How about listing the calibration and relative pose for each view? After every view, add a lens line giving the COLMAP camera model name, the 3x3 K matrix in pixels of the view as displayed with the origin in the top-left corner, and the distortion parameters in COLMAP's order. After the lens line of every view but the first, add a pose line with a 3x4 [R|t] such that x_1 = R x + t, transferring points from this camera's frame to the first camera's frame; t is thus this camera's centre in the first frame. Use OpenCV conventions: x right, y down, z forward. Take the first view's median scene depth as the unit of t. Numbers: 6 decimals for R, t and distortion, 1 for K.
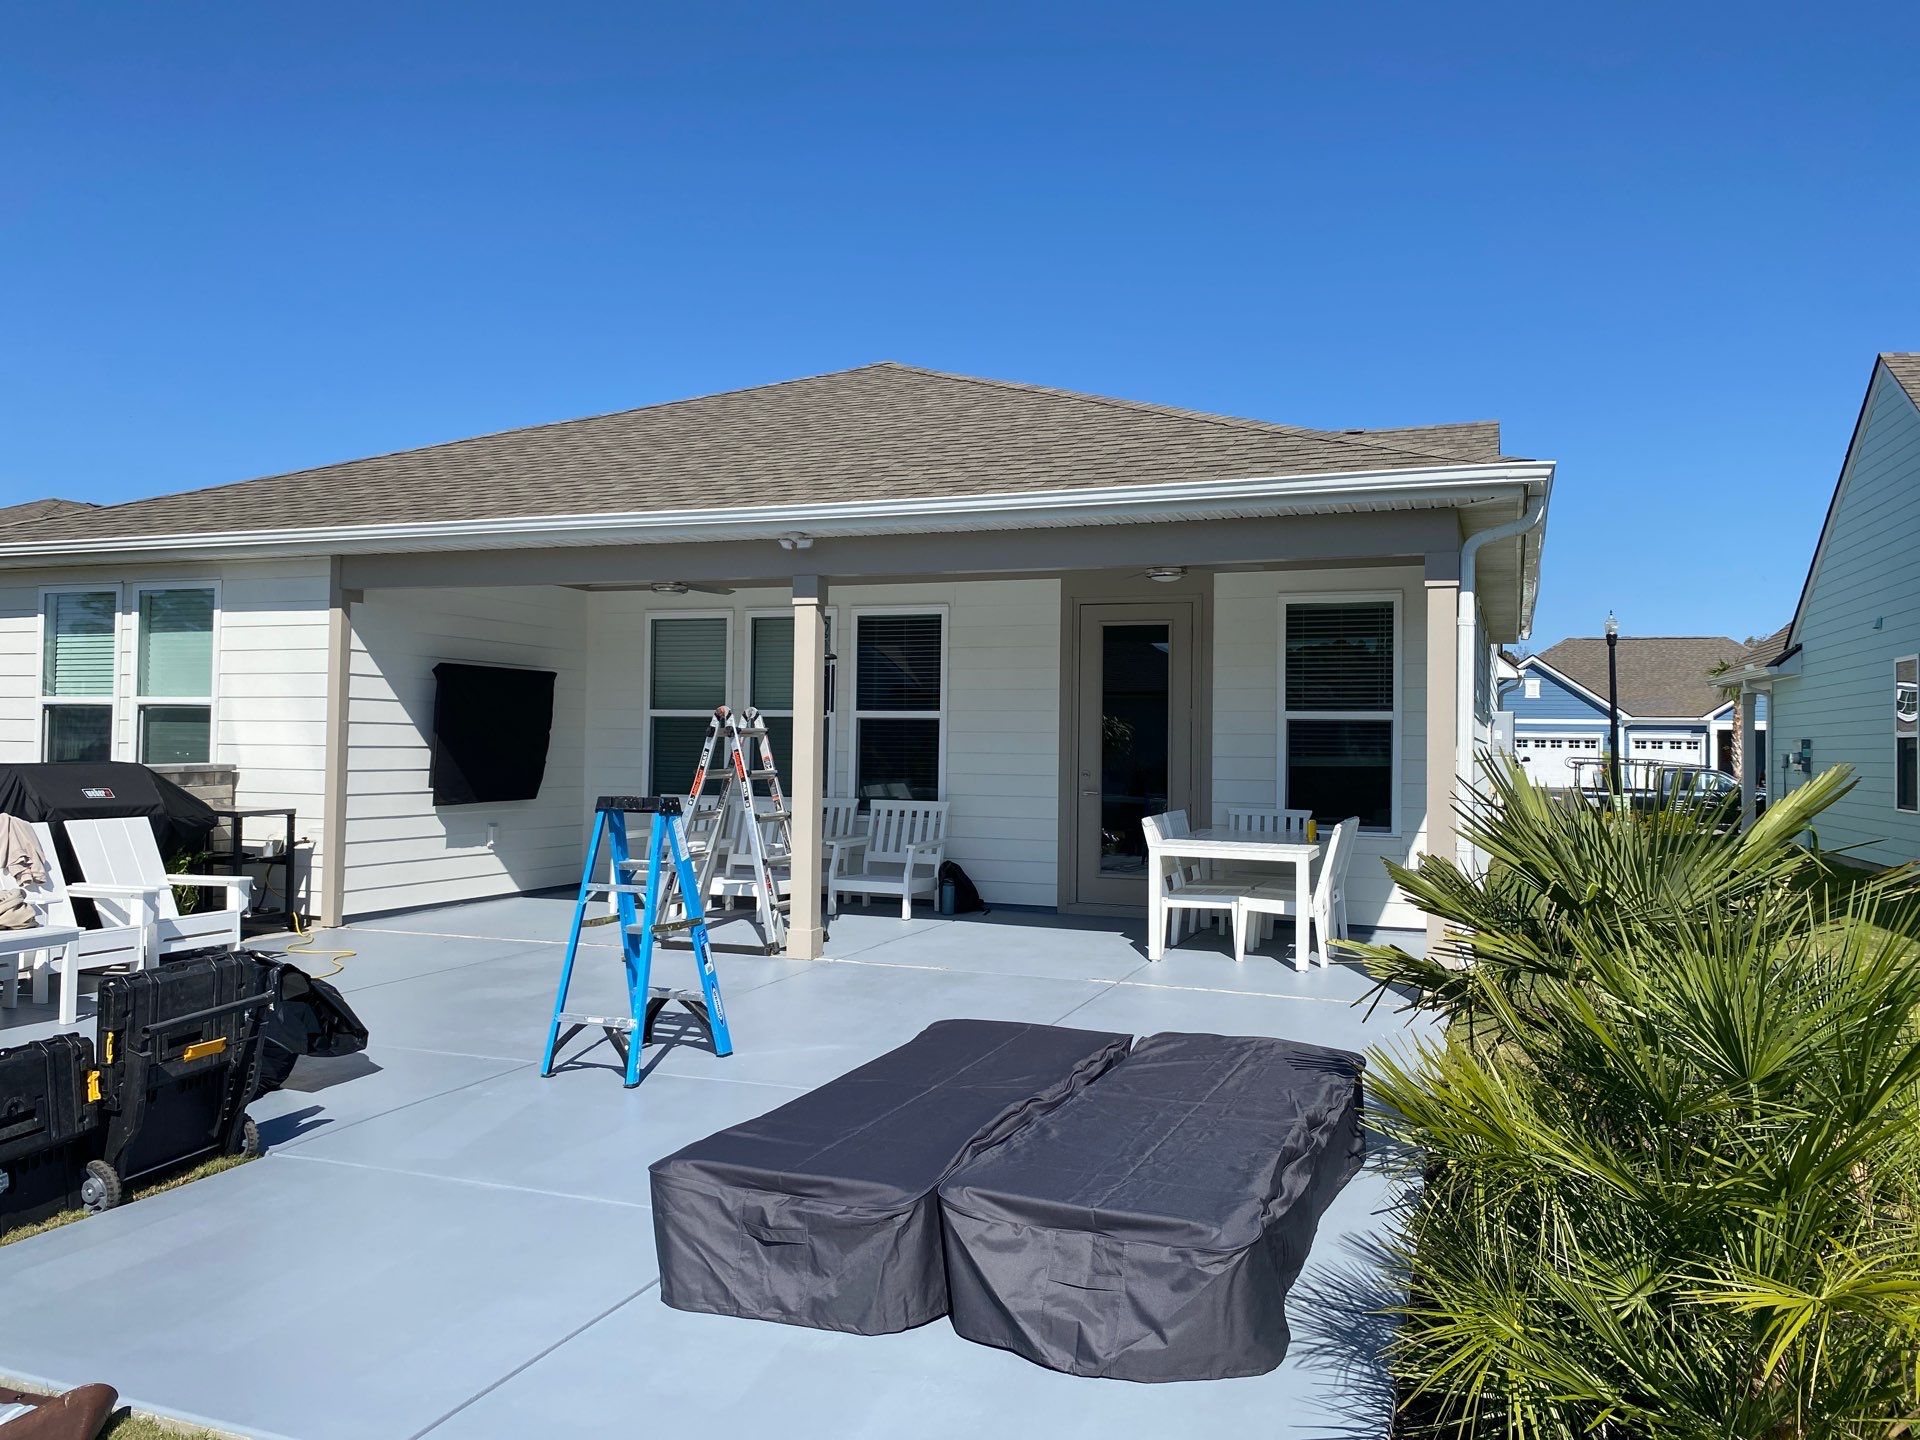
lens RADIAL K [[1455.8, 0, 962.3], [0, 1455.8, 711.1], [0, 0, 1]] dist [0.053783, -0.064829]
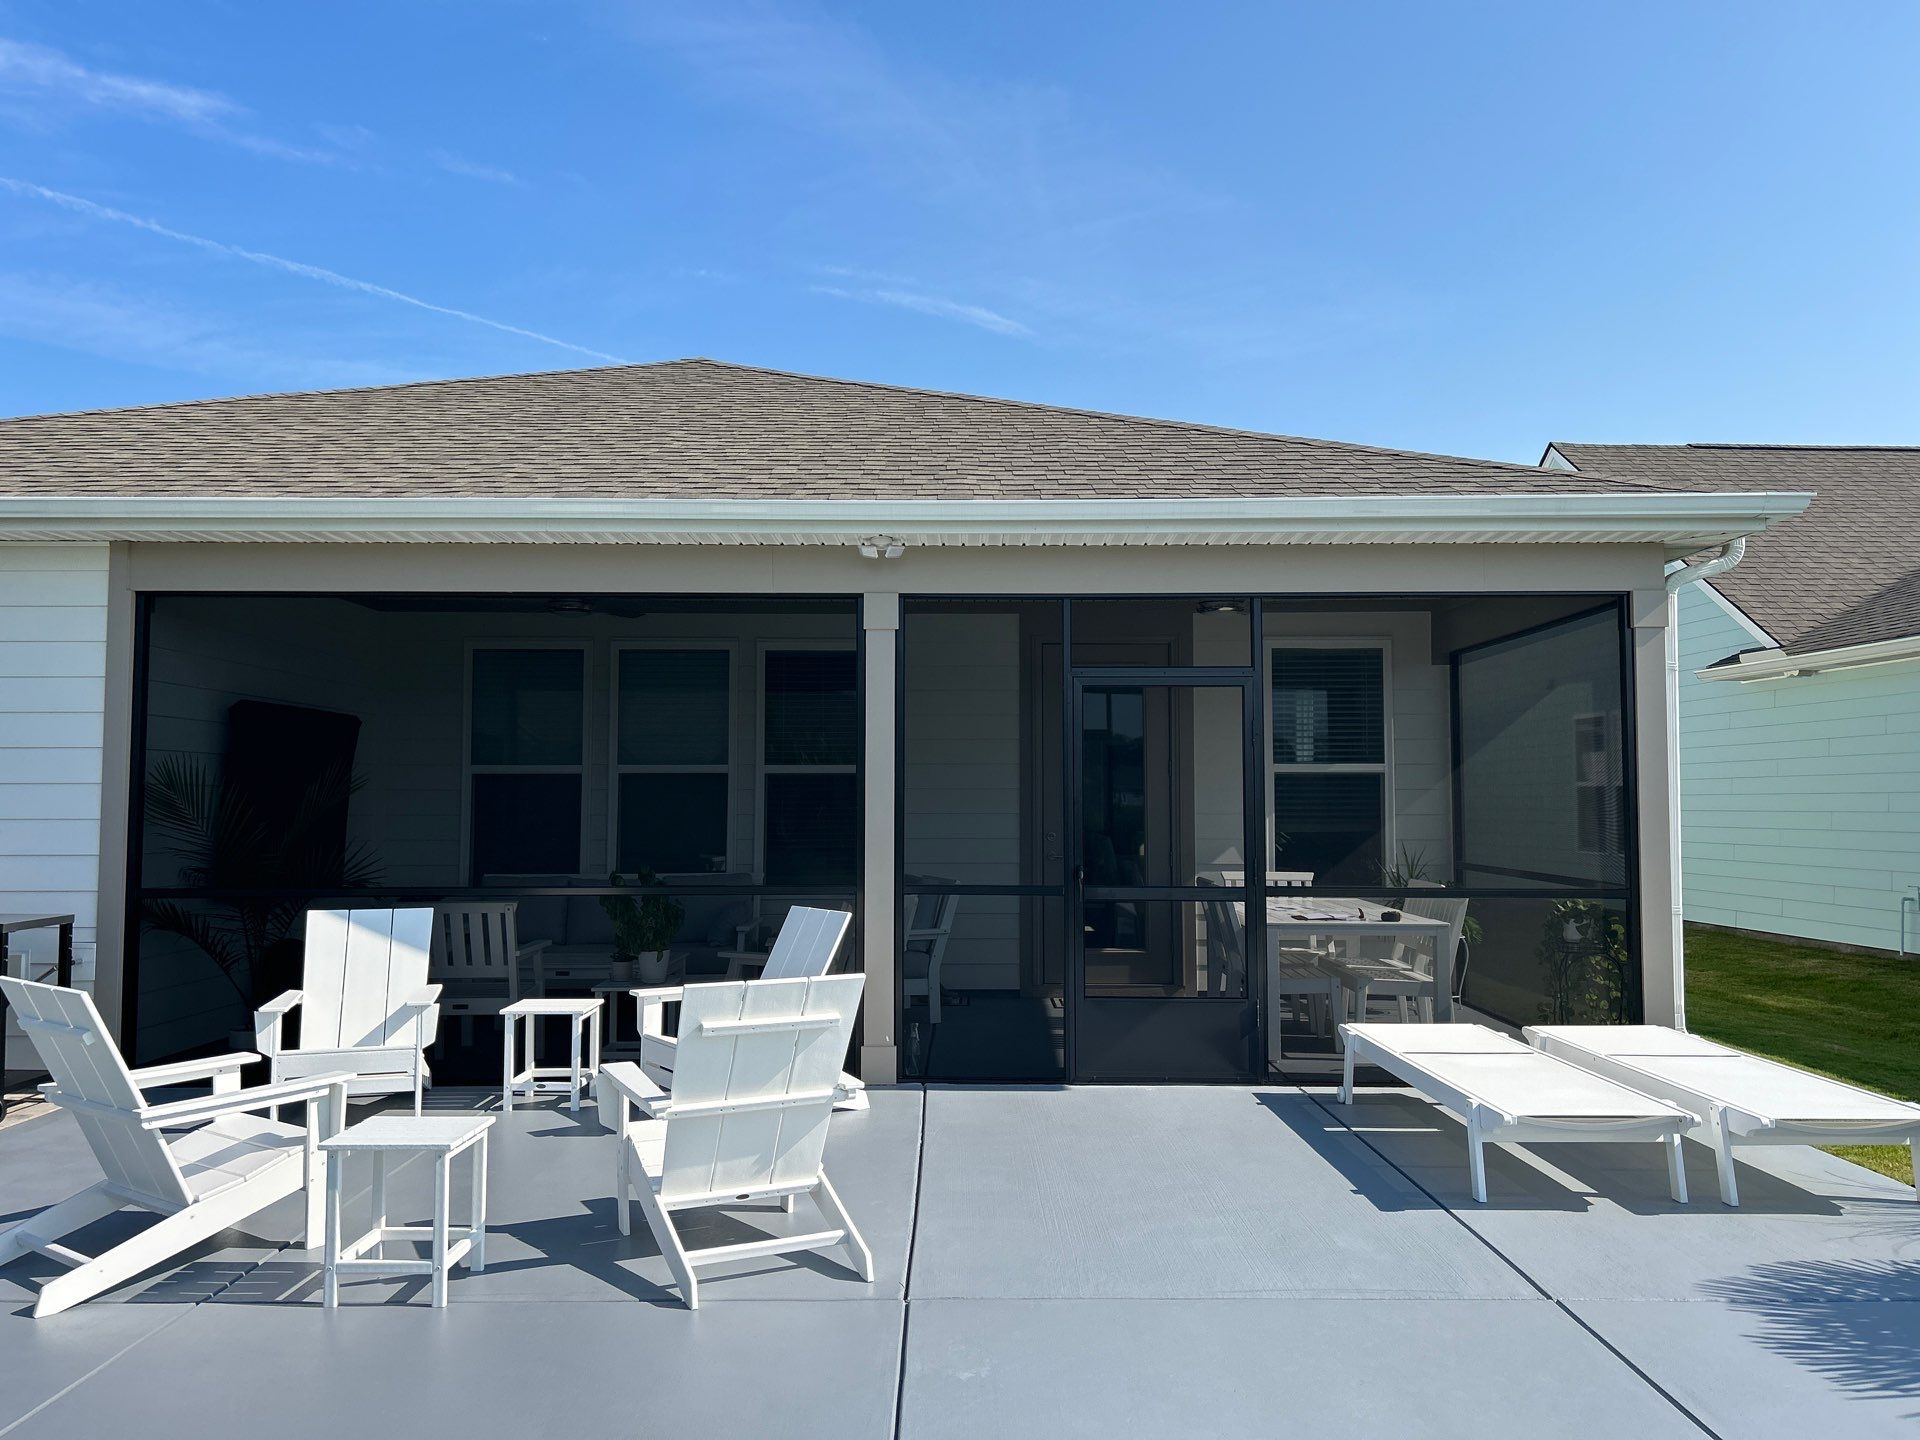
lens RADIAL K [[1455.8, 0, 972.9], [0, 1455.8, 714.5], [0, 0, 1]] dist [0.053783, -0.064829]
pose [[0.933143, 0.008809, 0.359399, -0.322793], [0.003444, 0.999435, -0.033439, -0.000597], [-0.359490, 0.032441, 0.932585, 0.233554]]
